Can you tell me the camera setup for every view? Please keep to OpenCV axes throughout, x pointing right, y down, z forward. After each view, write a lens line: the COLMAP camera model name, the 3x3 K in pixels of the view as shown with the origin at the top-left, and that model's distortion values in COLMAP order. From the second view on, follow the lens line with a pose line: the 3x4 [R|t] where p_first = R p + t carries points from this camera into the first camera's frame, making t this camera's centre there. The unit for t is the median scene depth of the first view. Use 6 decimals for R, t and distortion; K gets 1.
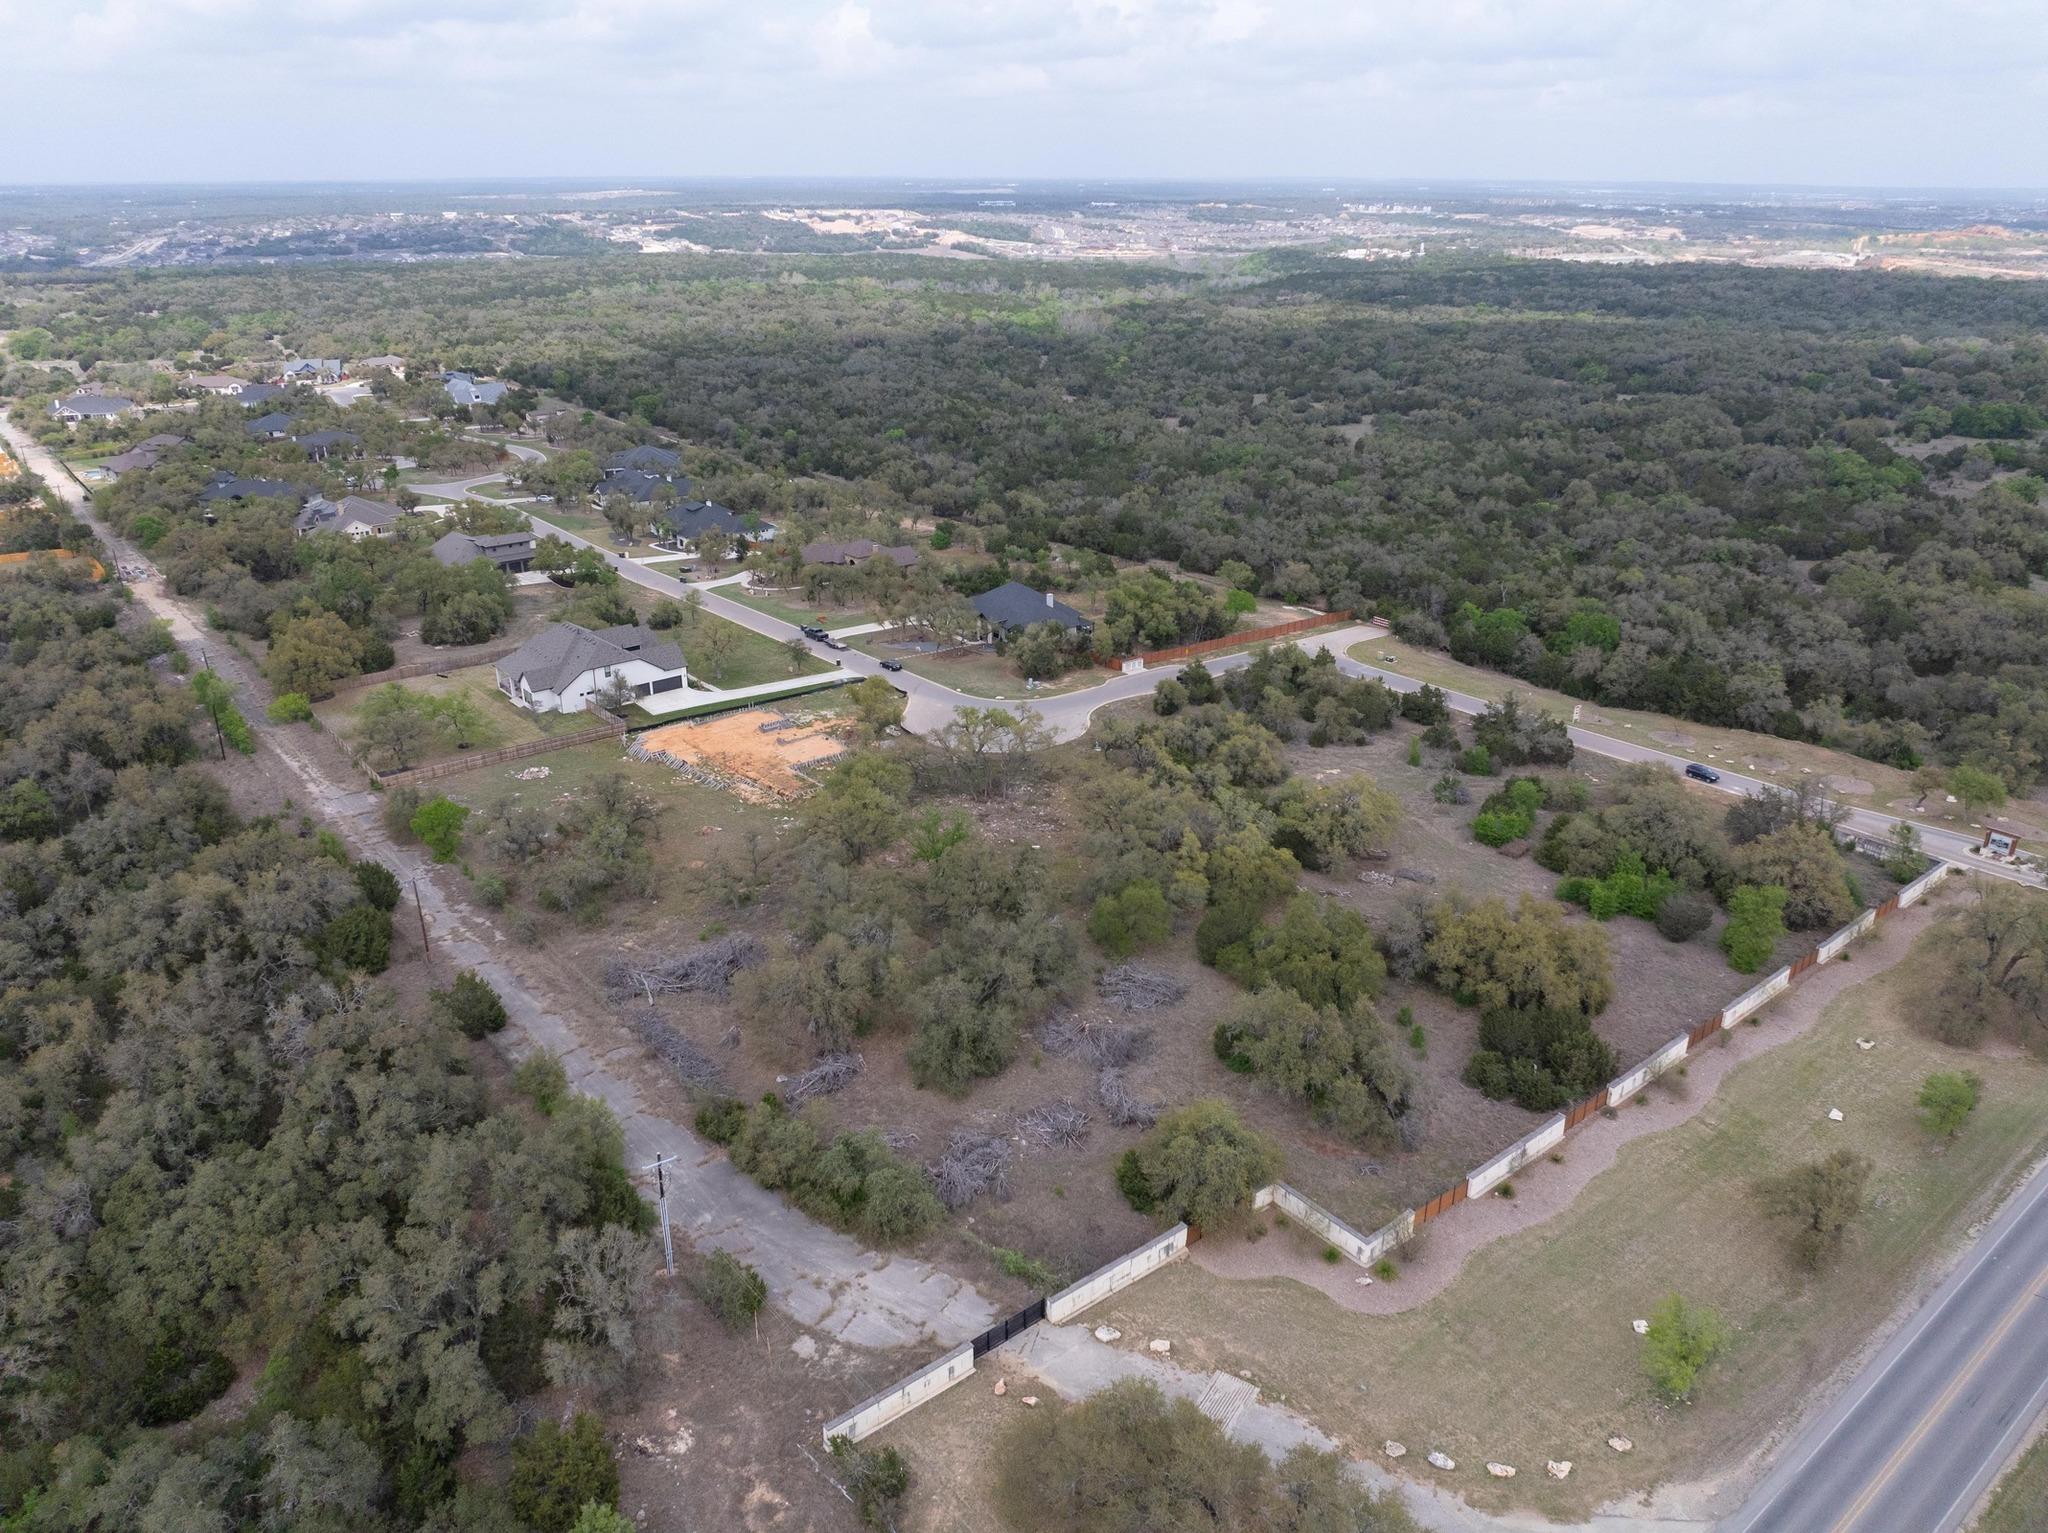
lens RADIAL K [[1438.4, 0, 1030.5], [0, 1438.4, 758.3], [0, 0, 1]] dist [-0.046540, 0.011593]
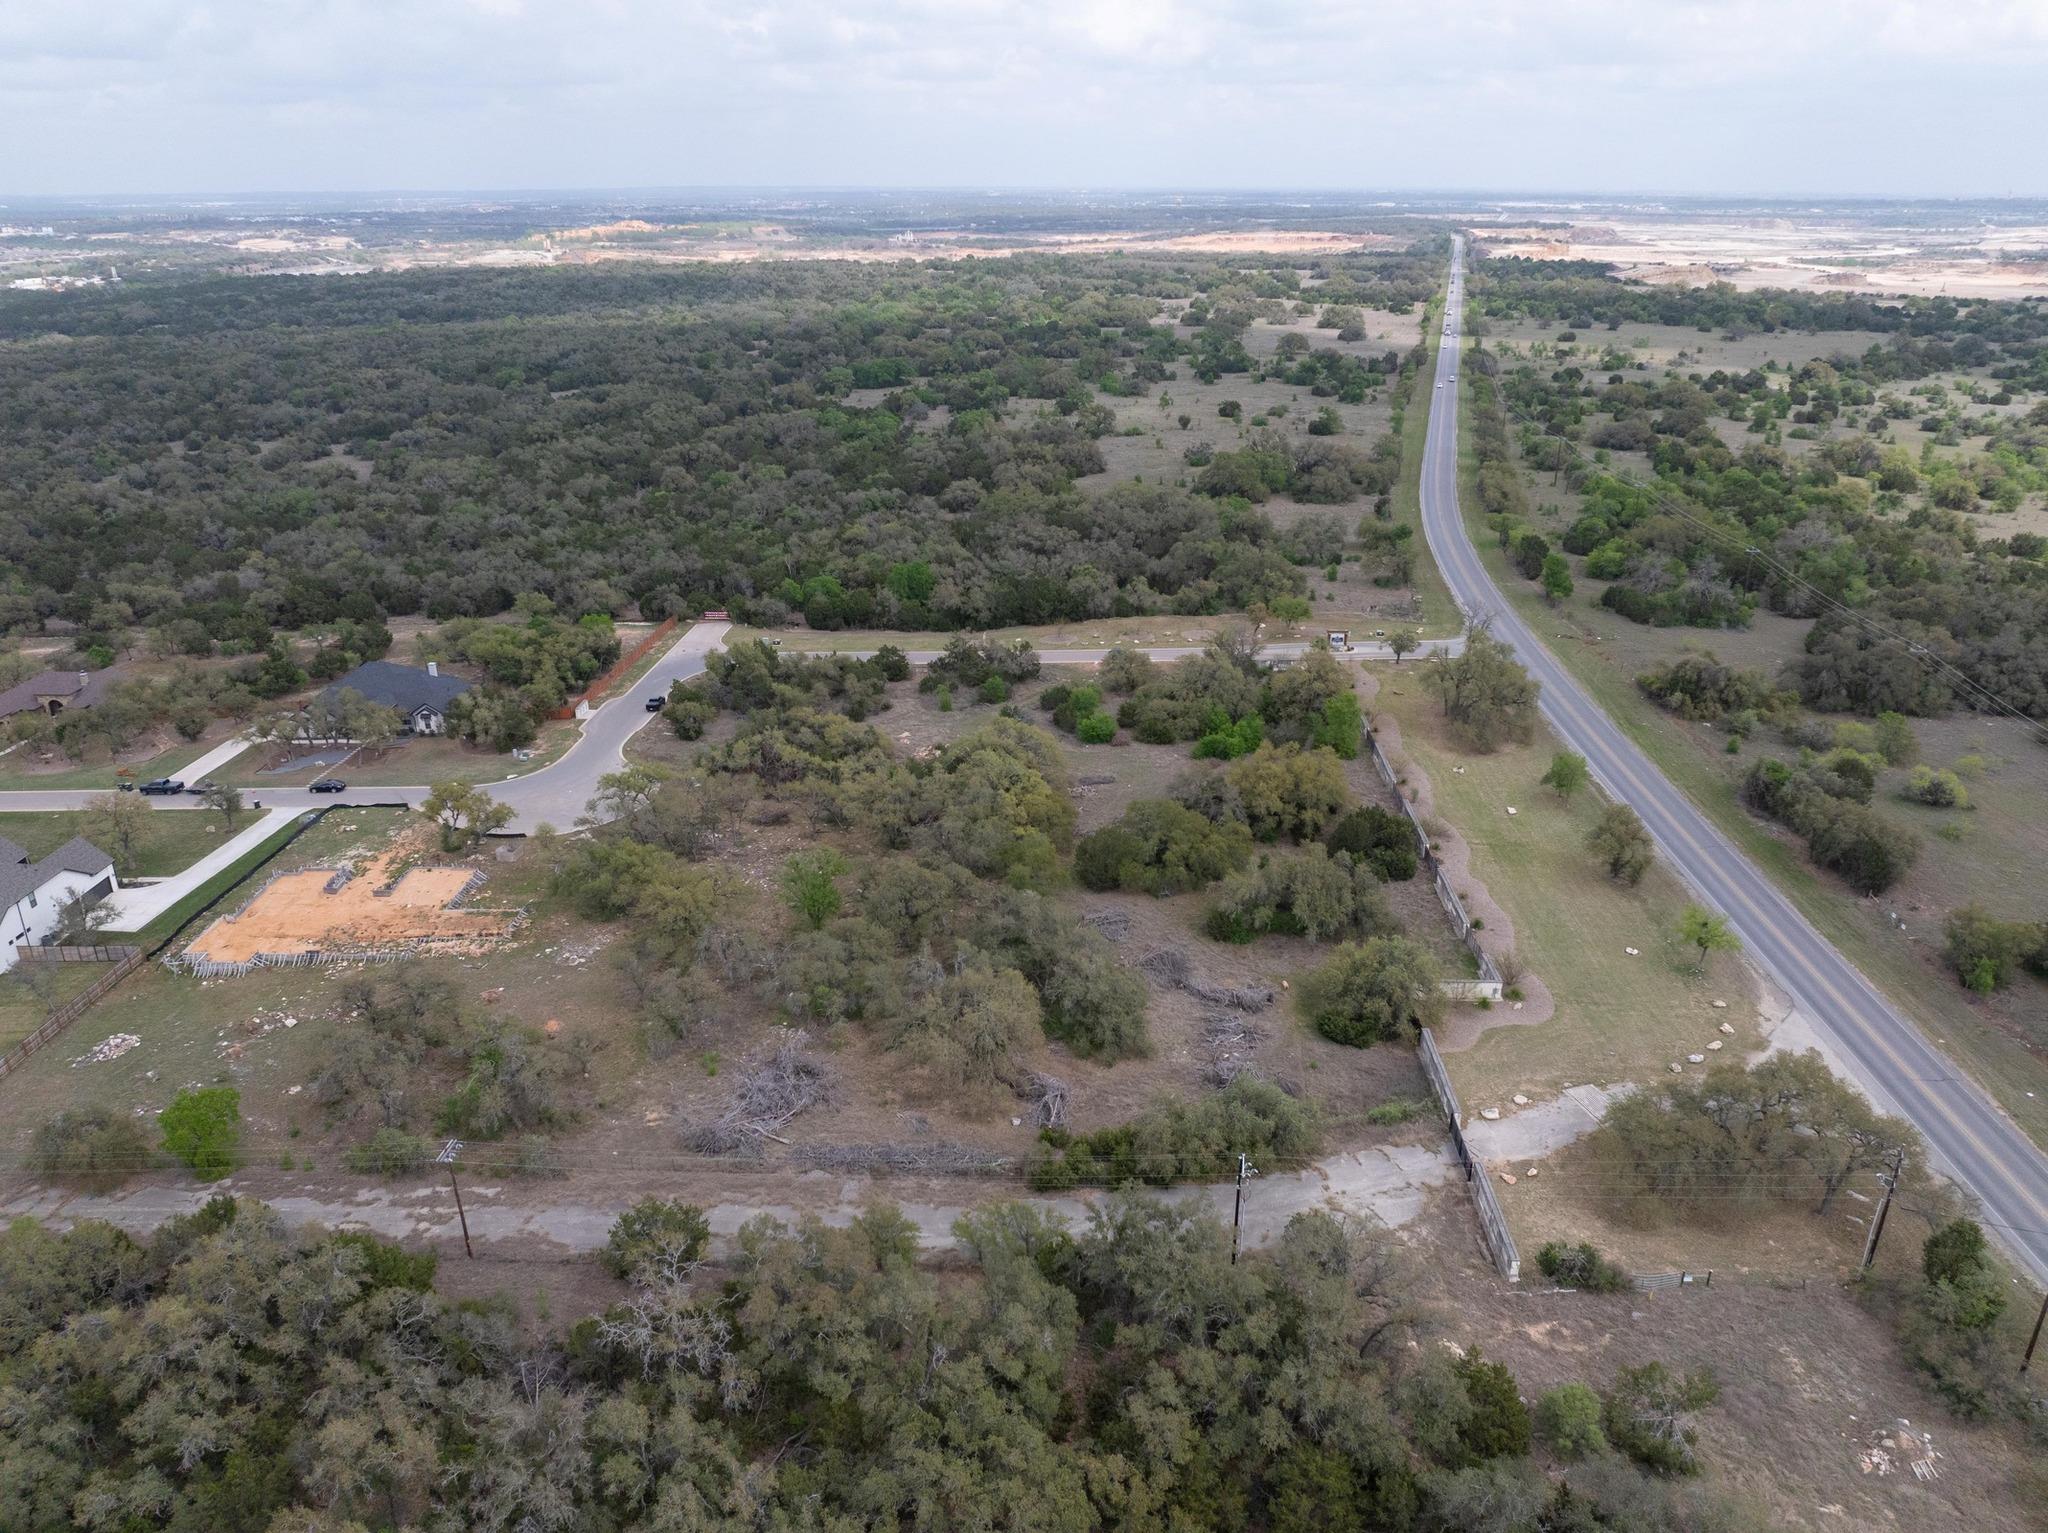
lens RADIAL K [[1438.4, 0, 1030.5], [0, 1438.4, 758.3], [0, 0, 1]] dist [-0.046540, 0.011593]
pose [[0.655056, -0.284930, 0.699798, -0.428905], [0.288352, 0.950346, 0.117027, -0.064503], [-0.698395, 0.125129, 0.704690, 0.161719]]
